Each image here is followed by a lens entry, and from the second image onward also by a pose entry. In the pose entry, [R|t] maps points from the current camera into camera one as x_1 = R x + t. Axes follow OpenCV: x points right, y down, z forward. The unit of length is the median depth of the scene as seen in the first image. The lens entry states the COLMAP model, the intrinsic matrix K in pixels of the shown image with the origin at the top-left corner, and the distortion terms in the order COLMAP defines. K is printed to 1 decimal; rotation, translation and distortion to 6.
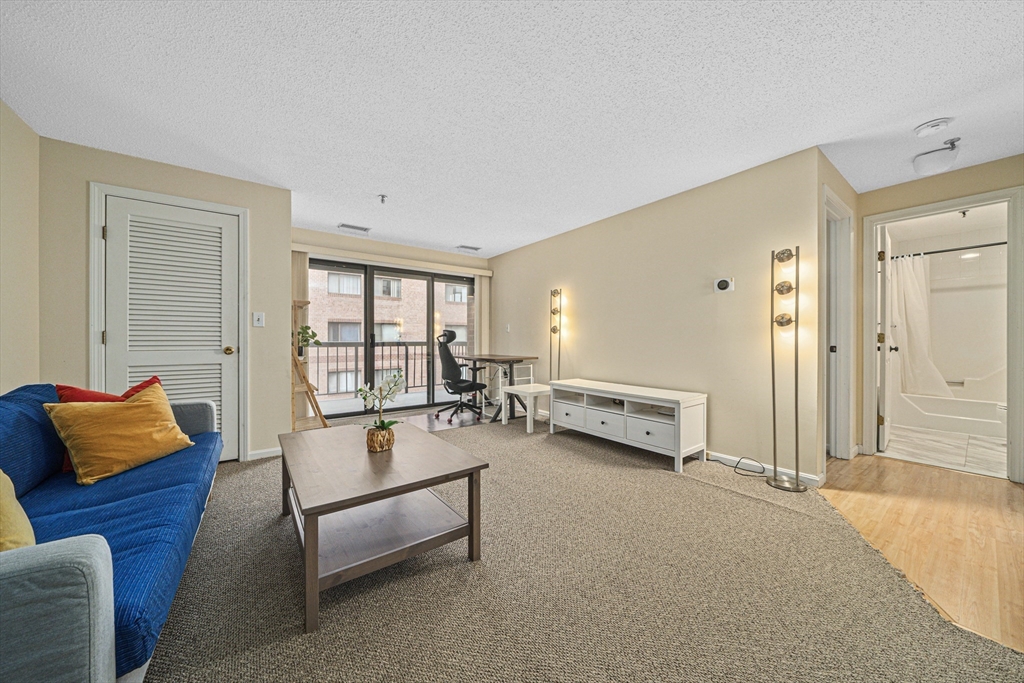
lens RADIAL K [[356.1, 0, 513.5], [0, 356.1, 340.7], [0, 0, 1]] dist [-0.007132, 0.000177]
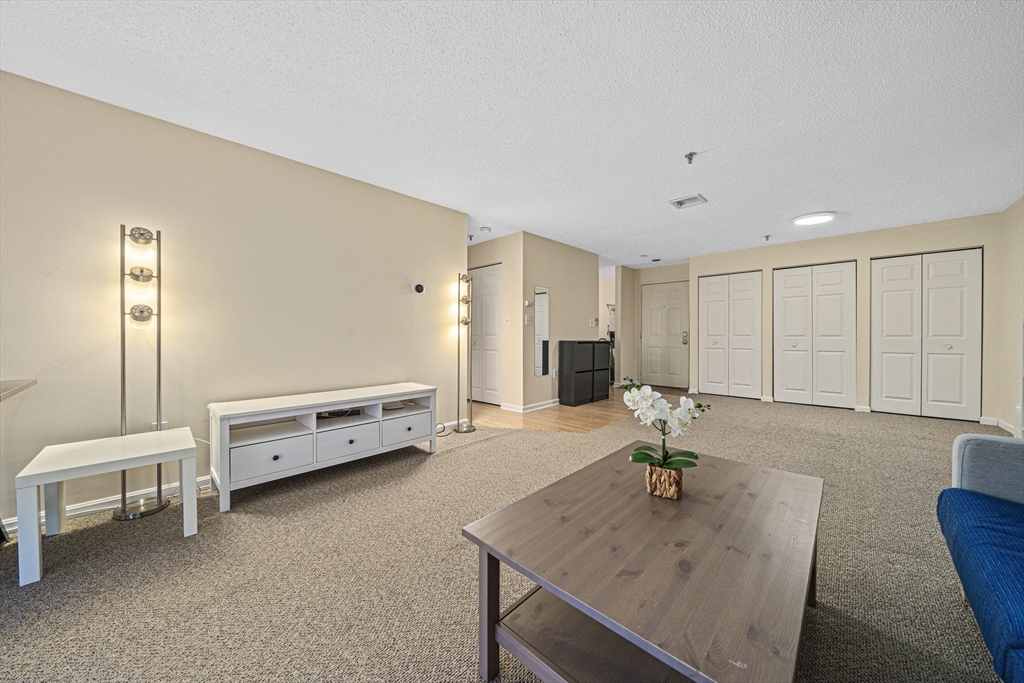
lens RADIAL K [[356.1, 0, 506.1], [0, 356.1, 340.3], [0, 0, 1]] dist [-0.007132, 0.000177]
pose [[-0.164601, -0.012294, 0.986284, -0.506873], [0.006949, 0.999883, 0.013623, 0.002752], [-0.986336, 0.009097, -0.164497, 0.716393]]
